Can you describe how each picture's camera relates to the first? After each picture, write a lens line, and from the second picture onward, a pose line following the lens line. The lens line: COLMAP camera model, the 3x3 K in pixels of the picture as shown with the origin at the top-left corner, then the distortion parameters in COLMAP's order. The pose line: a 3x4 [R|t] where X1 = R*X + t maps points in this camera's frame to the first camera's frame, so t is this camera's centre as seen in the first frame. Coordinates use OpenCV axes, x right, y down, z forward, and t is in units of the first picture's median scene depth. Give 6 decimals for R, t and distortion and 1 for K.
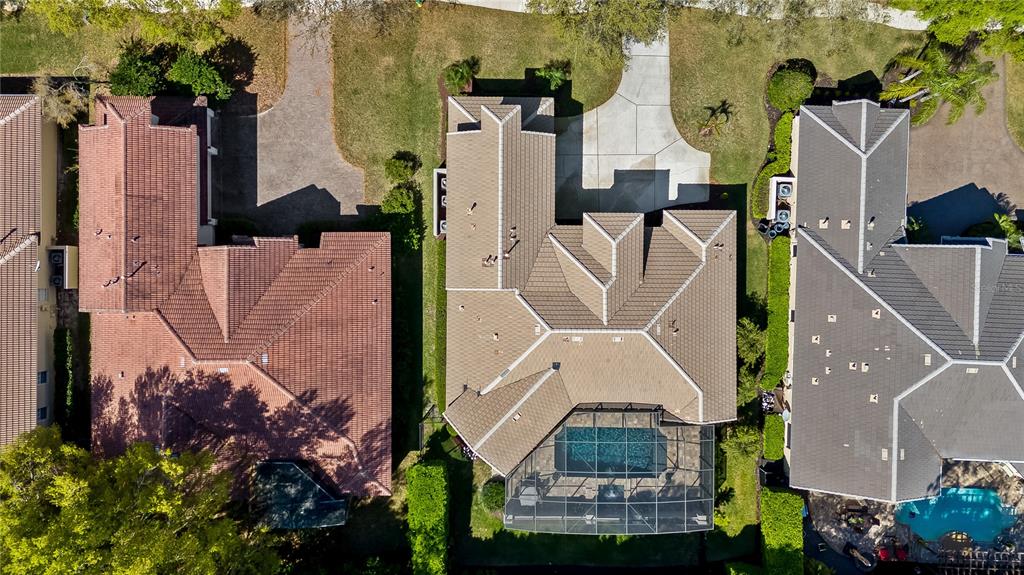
lens RADIAL K [[738.0, 0, 511.6], [0, 738.0, 277.1], [0, 0, 1]] dist [0.071073, -0.060788]
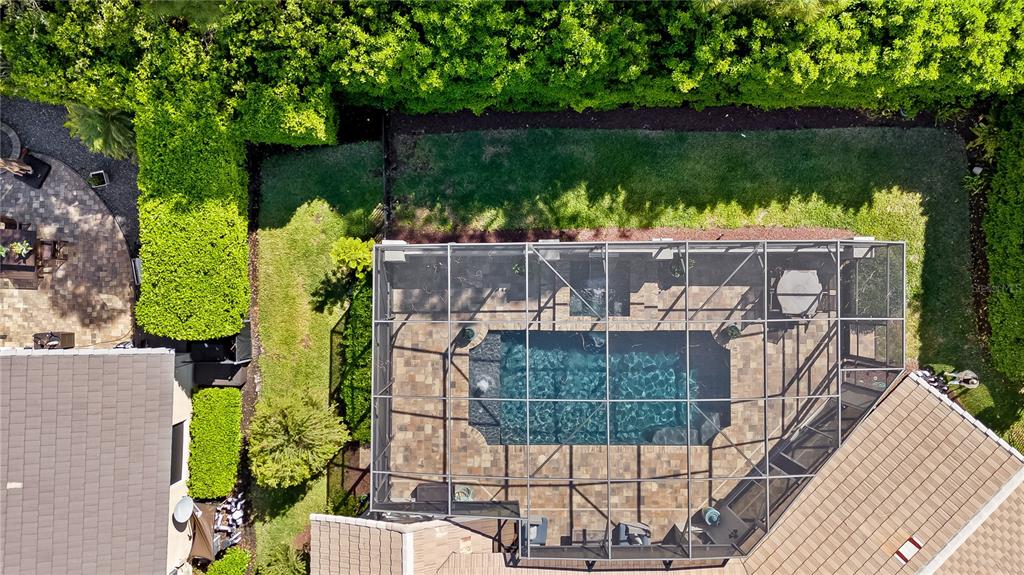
lens RADIAL K [[738.0, 0, 512.0], [0, 738.0, 279.1], [0, 0, 1]] dist [0.071073, -0.060788]
pose [[-0.999128, 0.011145, -0.040232, 0.209769], [-0.011844, -0.999782, 0.017172, 0.305695], [-0.040031, 0.017633, 0.999043, 0.596903]]
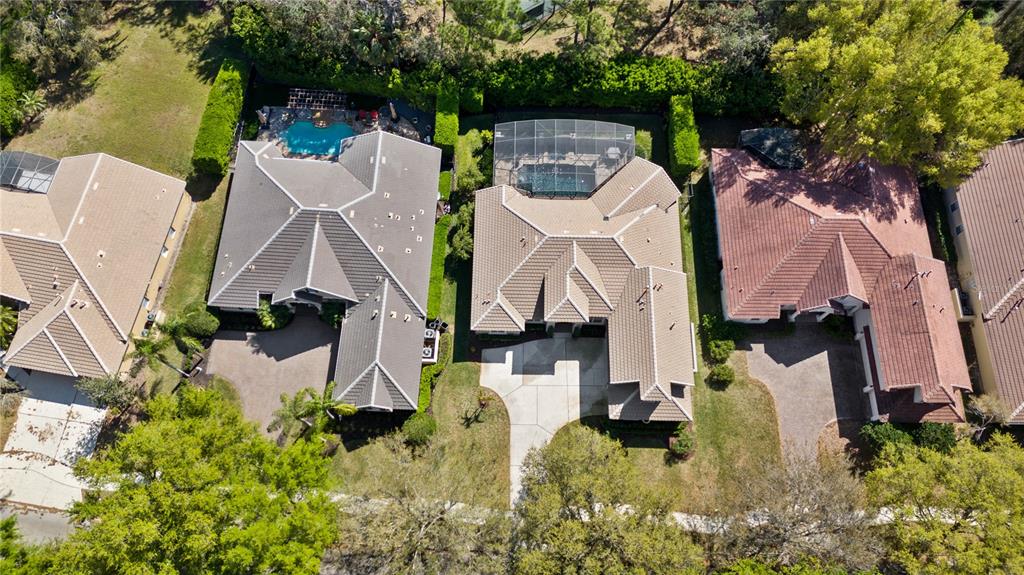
lens RADIAL K [[738.0, 0, 512.0], [0, 738.0, 293.6], [0, 0, 1]] dist [0.071073, -0.060788]
pose [[-0.999264, -0.022503, -0.031066, 0.270140], [0.009883, -0.933547, 0.358319, -0.500191], [-0.037065, 0.357748, 0.933082, -0.259884]]
